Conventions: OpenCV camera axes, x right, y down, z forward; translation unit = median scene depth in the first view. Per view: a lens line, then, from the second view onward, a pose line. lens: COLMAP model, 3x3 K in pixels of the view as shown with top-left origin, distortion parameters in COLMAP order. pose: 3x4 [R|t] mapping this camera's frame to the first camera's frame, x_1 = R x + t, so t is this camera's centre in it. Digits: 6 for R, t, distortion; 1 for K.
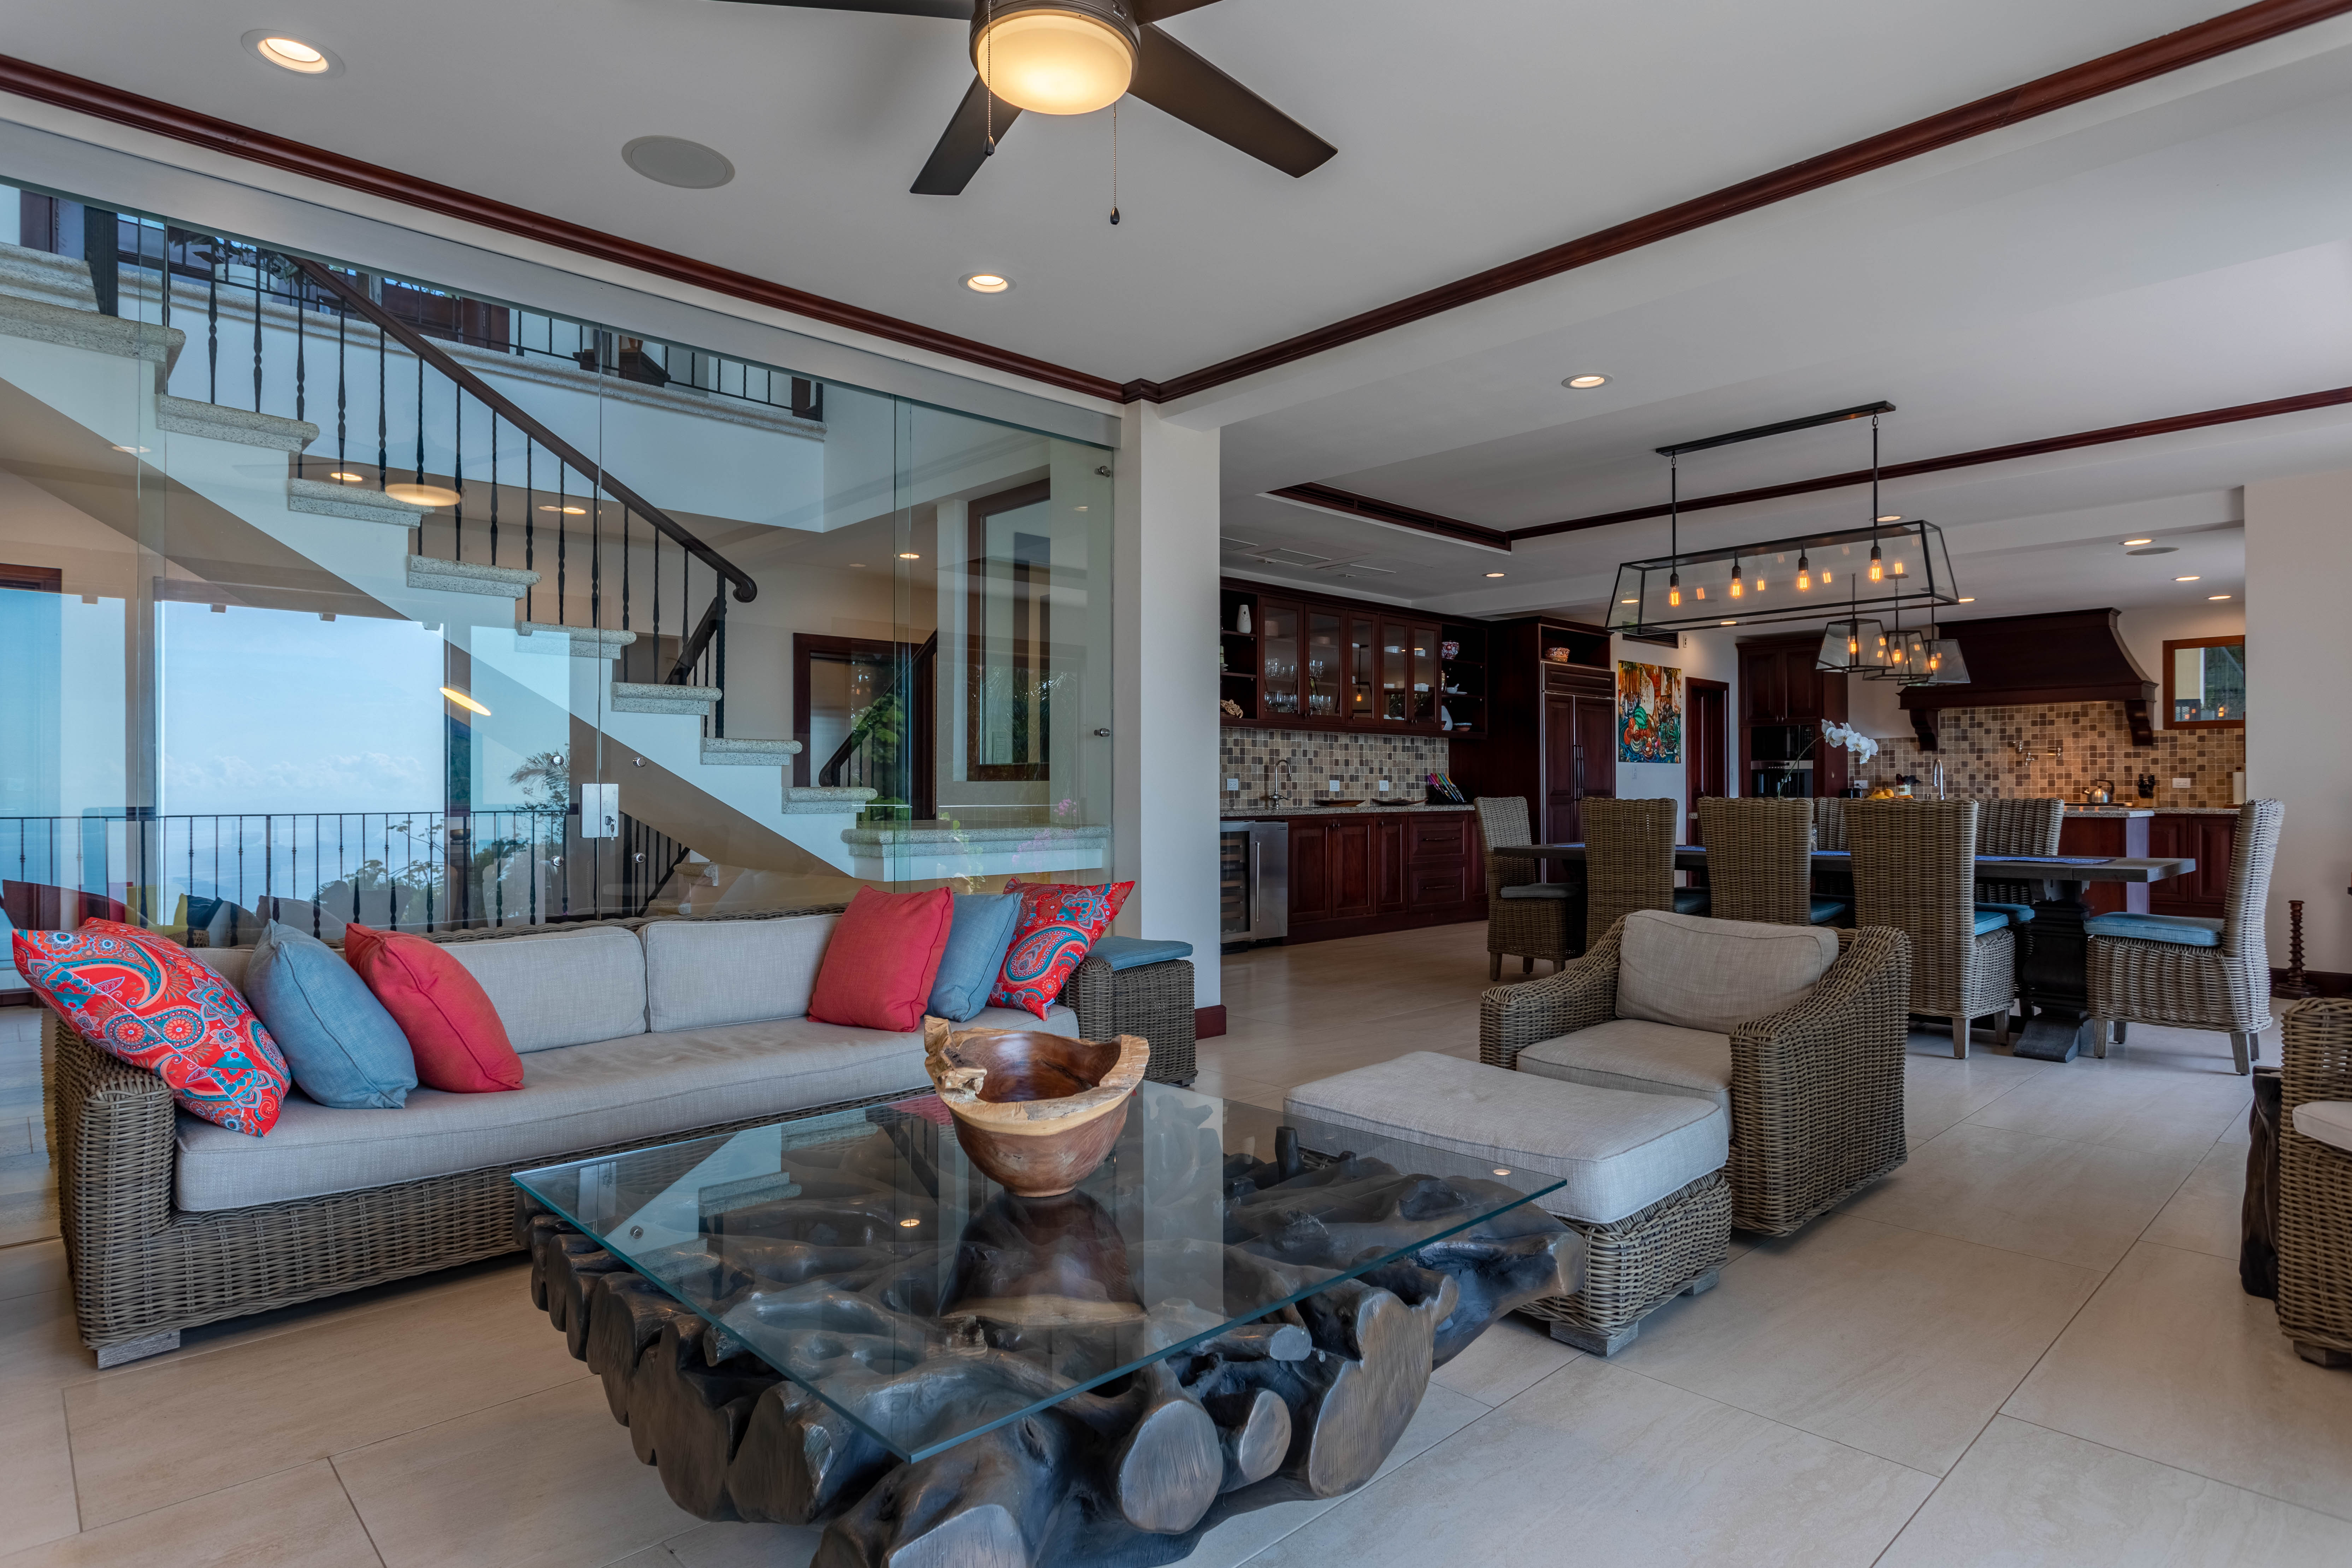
lens RADIAL K [[1254.2, 0, 1167.8], [0, 1254.2, 785.8], [0, 0, 1]] dist [0.007397, 0.001378]
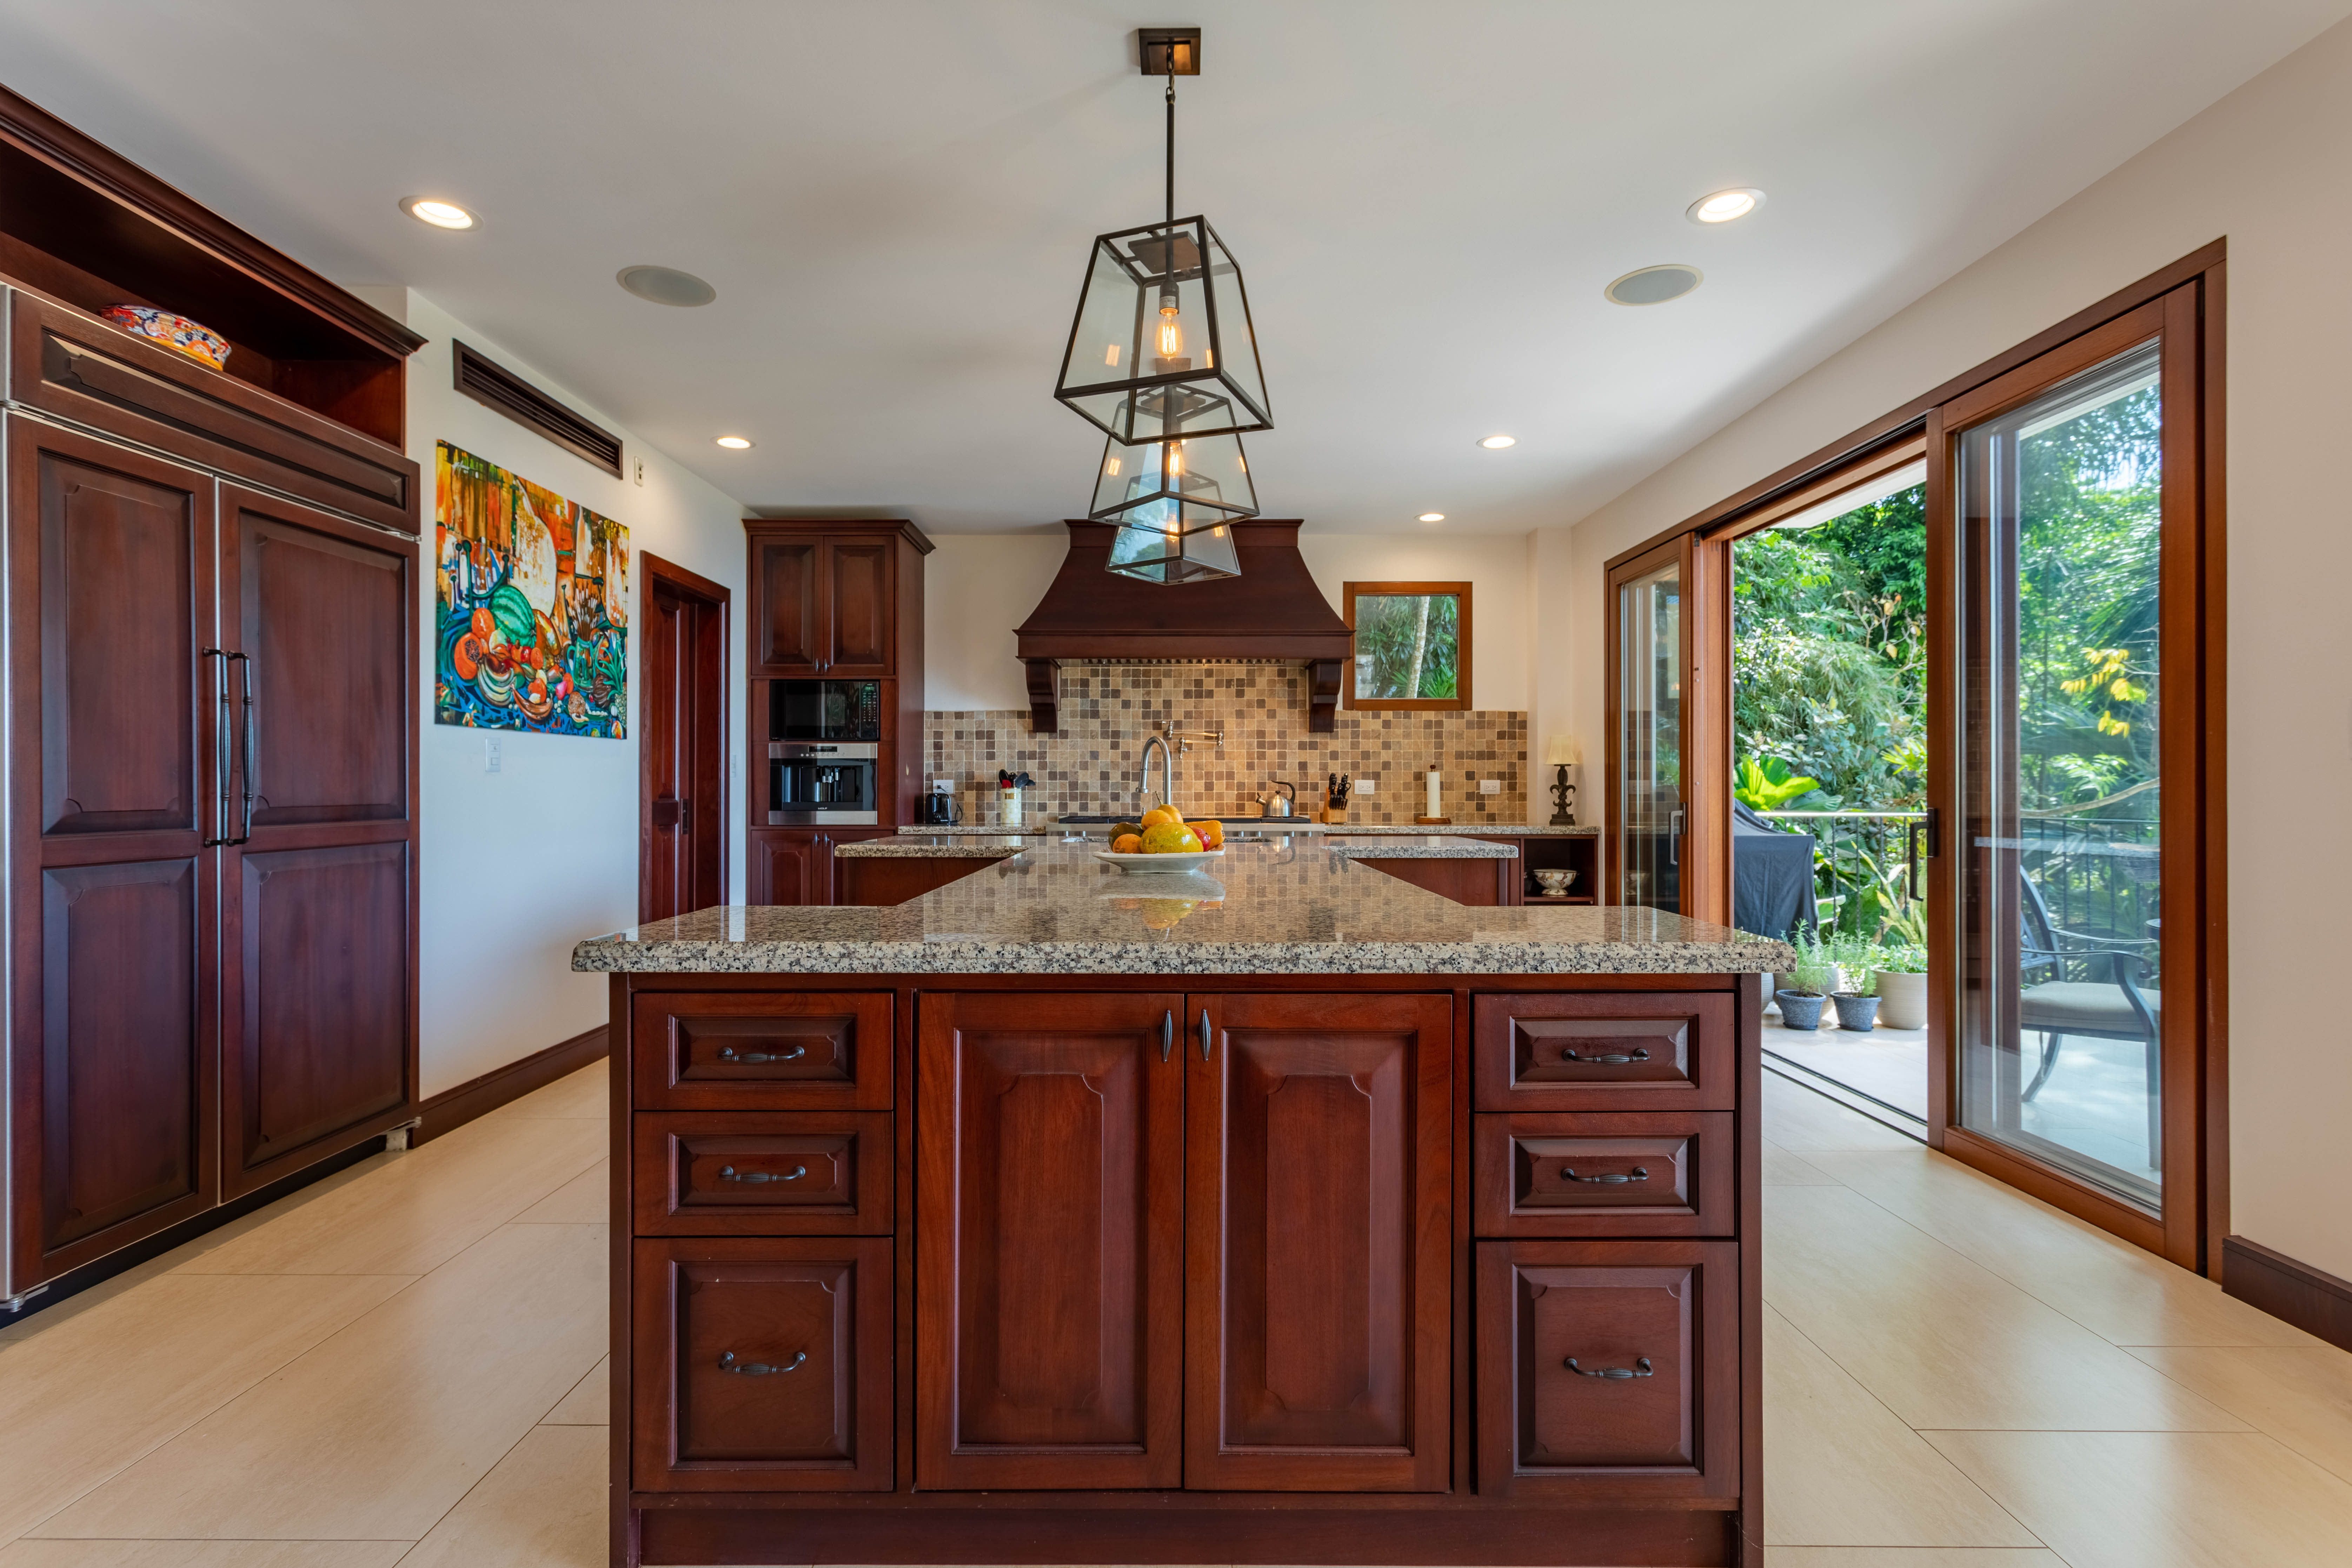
lens RADIAL K [[1134.8, 0, 1171.5], [0, 1134.8, 782.4], [0, 0, 1]] dist [-0.000068, 0.000047]
pose [[0.694565, 0.004586, 0.719416, 0.262474], [-0.005307, 0.999985, -0.001251, -0.003286], [-0.719411, -0.002949, 0.694579, 0.603187]]
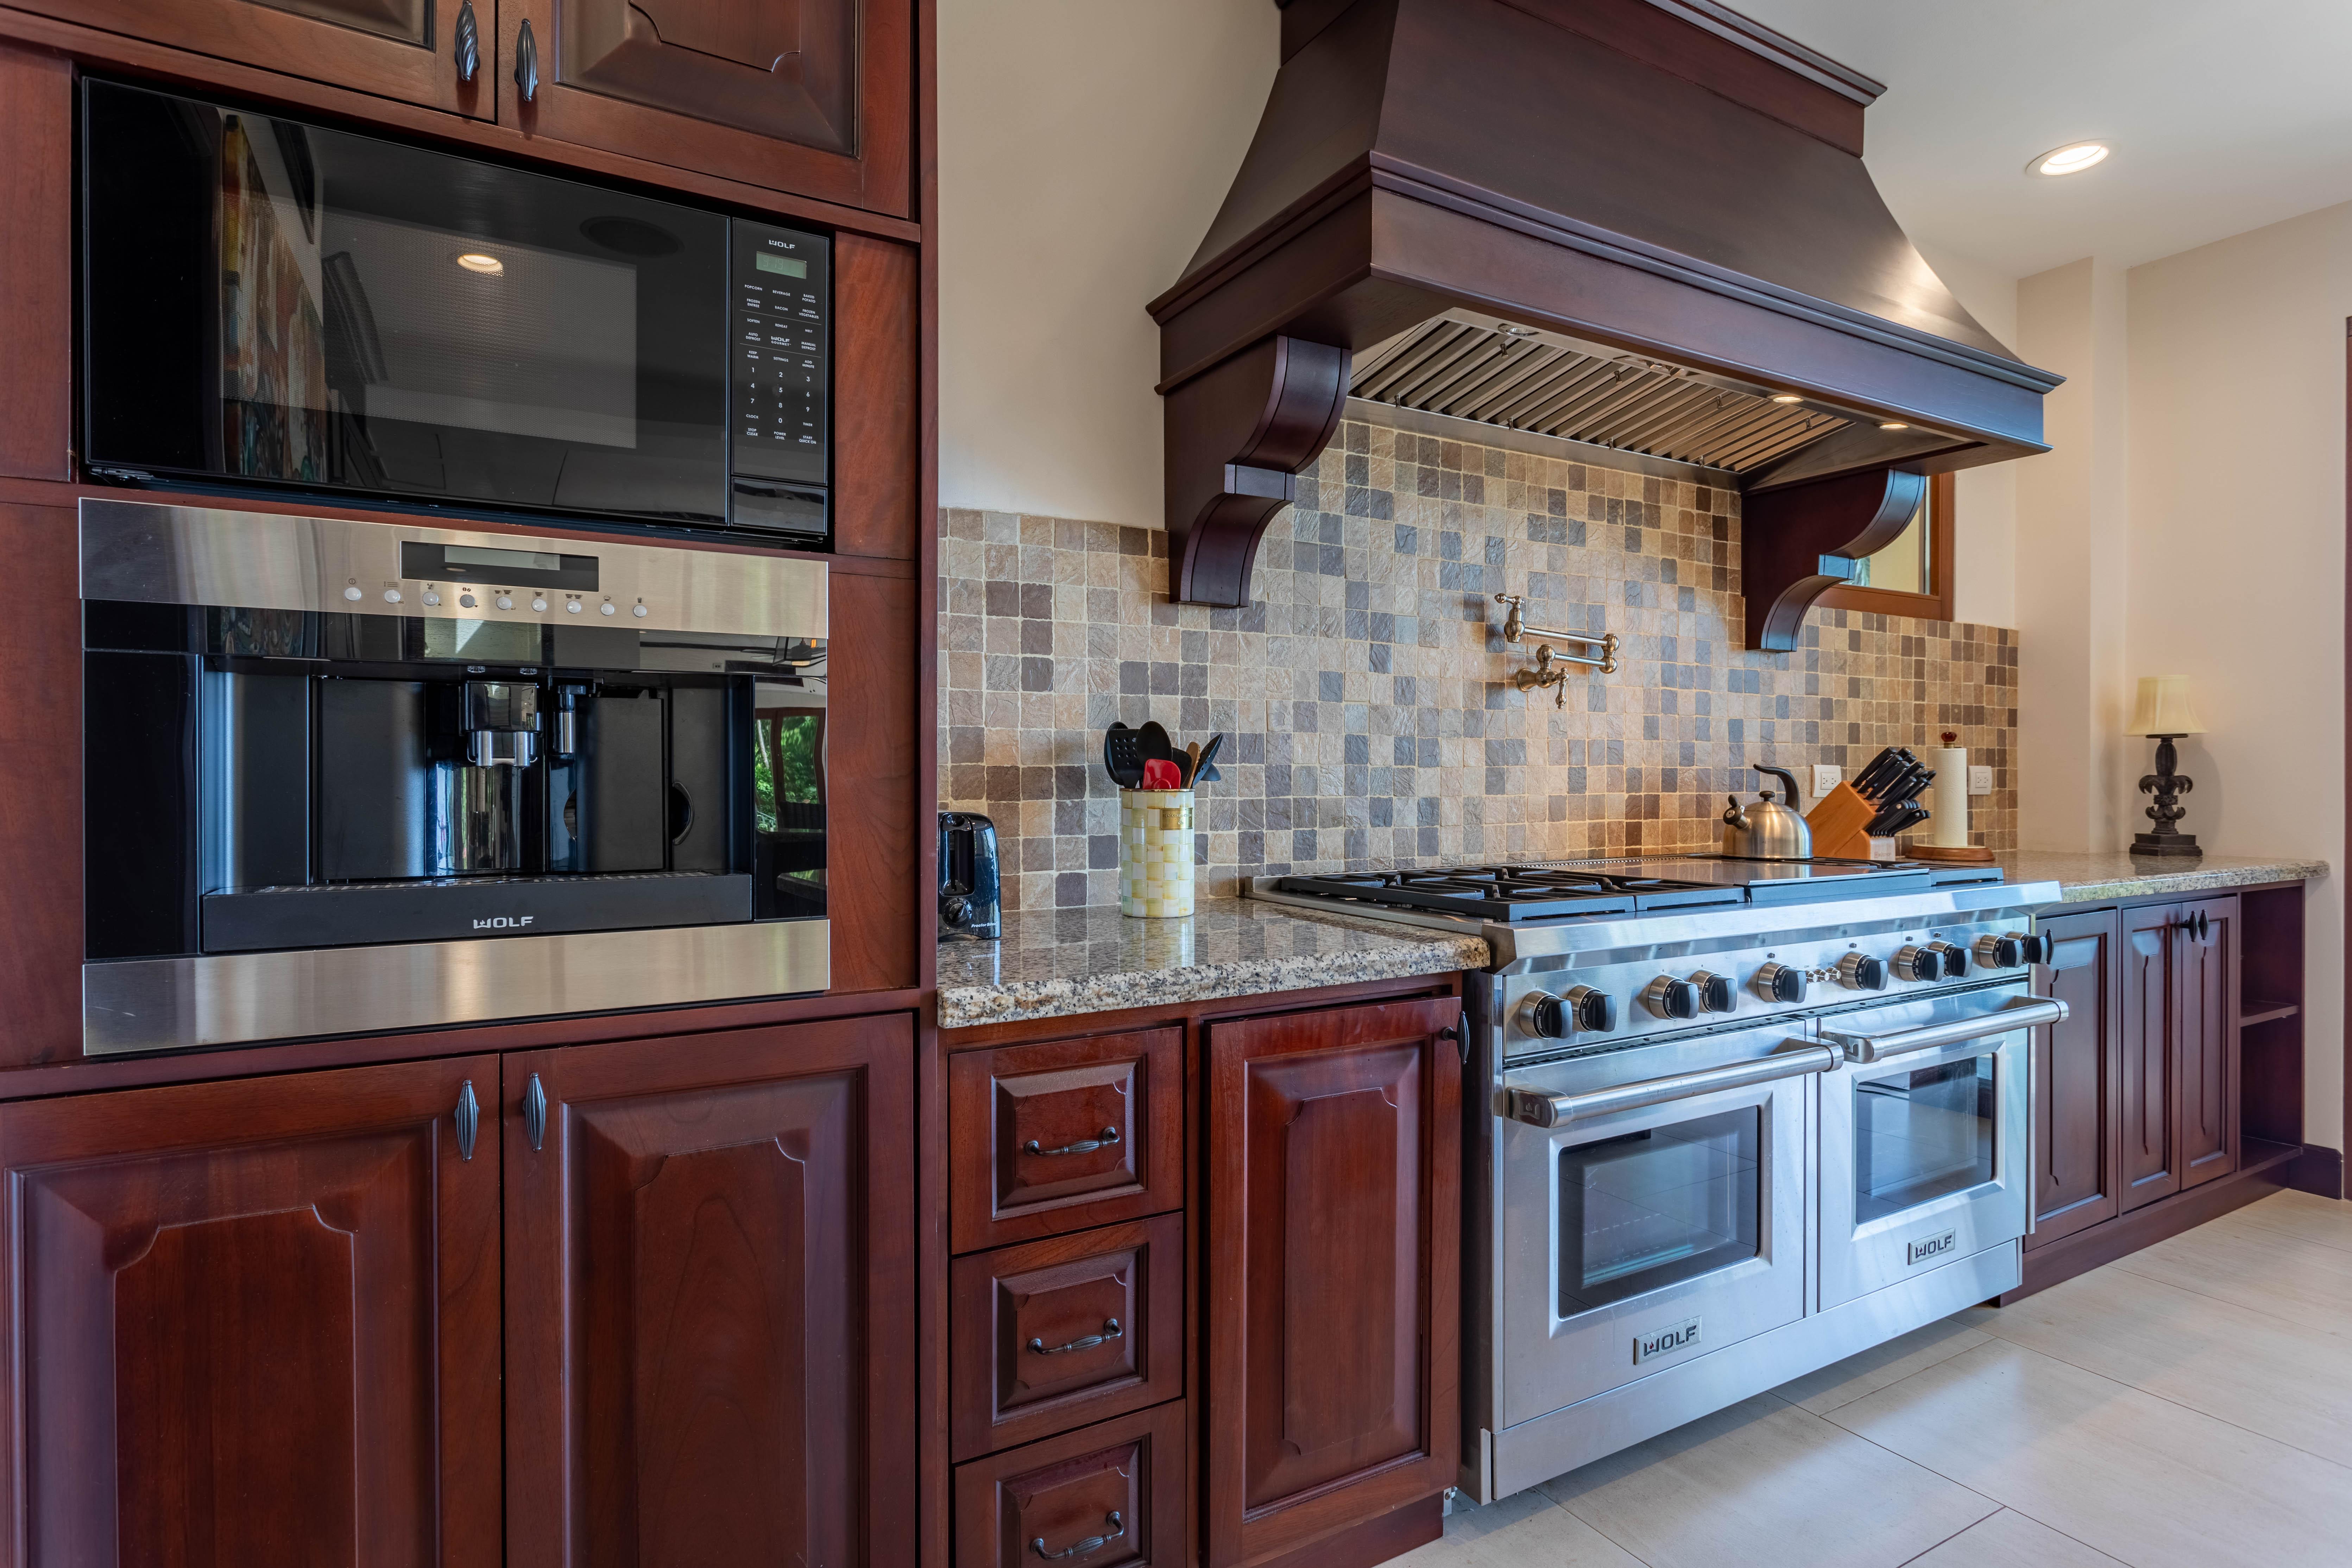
lens RADIAL K [[1232.4, 0, 1192.6], [0, 1232.4, 782.6], [0, 0, 1]] dist [0.007571, 0.000151]
pose [[0.207428, -0.003044, 0.978245, 0.450304], [-0.003317, 0.999987, 0.003815, -0.002307], [-0.978245, -0.004036, 0.207416, 1.022951]]
